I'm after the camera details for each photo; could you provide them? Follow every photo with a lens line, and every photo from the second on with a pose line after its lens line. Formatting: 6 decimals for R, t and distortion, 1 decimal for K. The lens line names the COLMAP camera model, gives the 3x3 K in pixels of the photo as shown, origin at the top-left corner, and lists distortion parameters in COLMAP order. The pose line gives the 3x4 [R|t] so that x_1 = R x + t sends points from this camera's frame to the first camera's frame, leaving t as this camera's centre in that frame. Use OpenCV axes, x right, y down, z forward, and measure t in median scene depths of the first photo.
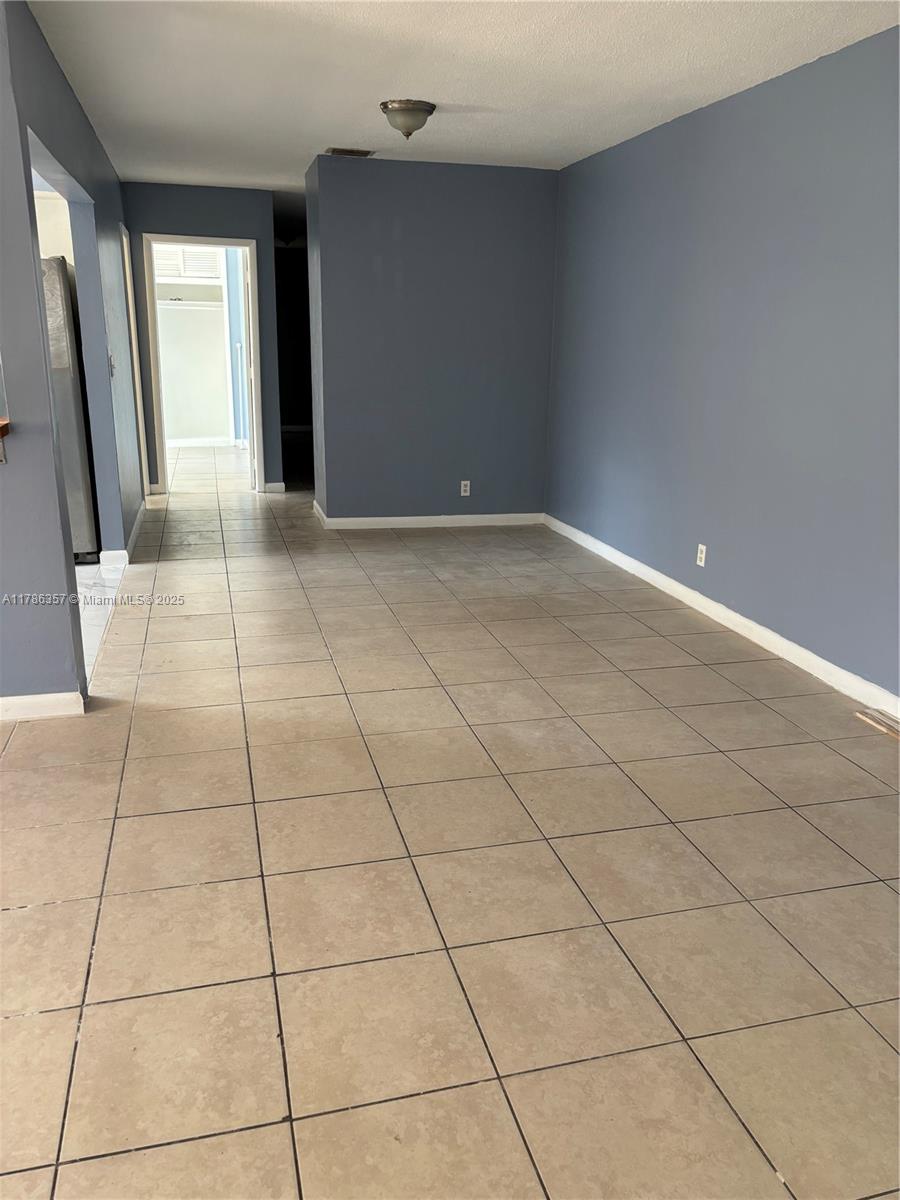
lens RADIAL K [[908.8, 0, 452.9], [0, 908.8, 605.1], [0, 0, 1]] dist [0.052411, -0.055465]
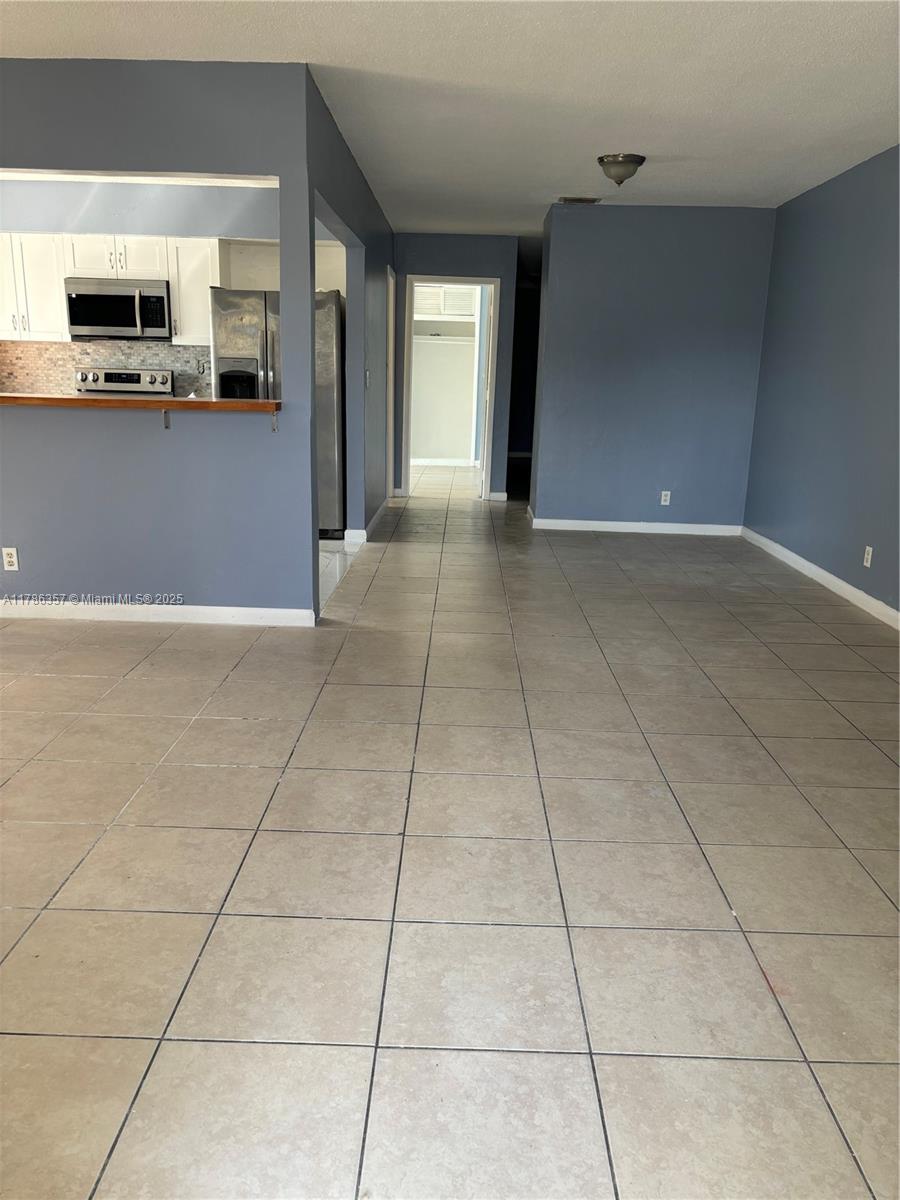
lens RADIAL K [[908.8, 0, 452.8], [0, 908.8, 602.4], [0, 0, 1]] dist [0.052411, -0.055465]
pose [[0.962147, 0.076657, -0.261529, 0.109094], [-0.089513, 0.995276, -0.037586, 0.099252], [0.257413, 0.059574, 0.964463, -0.180319]]
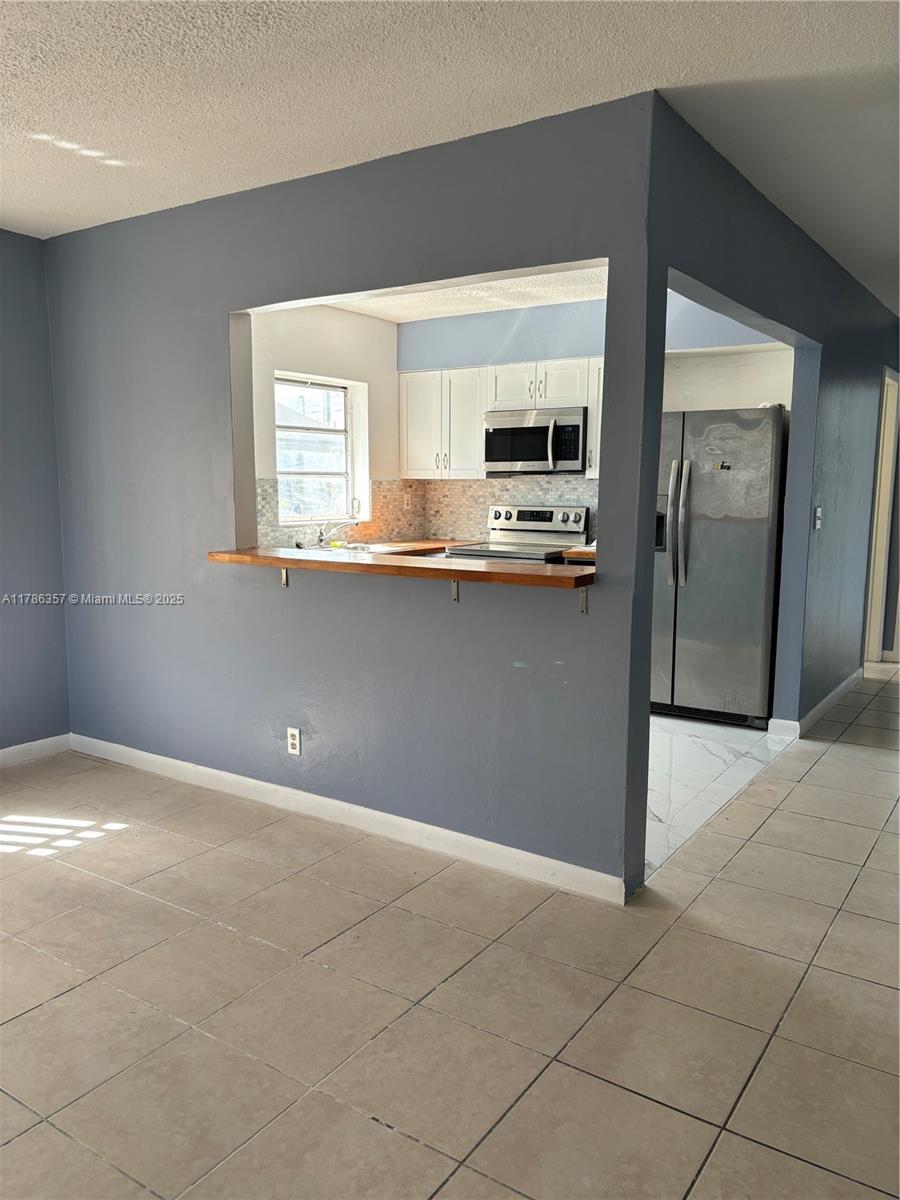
lens RADIAL K [[908.8, 0, 440.7], [0, 908.8, 609.5], [0, 0, 1]] dist [0.052411, -0.055465]
pose [[0.653788, 0.096131, -0.750546, 0.091302], [-0.211186, 0.975664, -0.058996, -0.057634], [0.726610, 0.197075, 0.658179, 0.217063]]
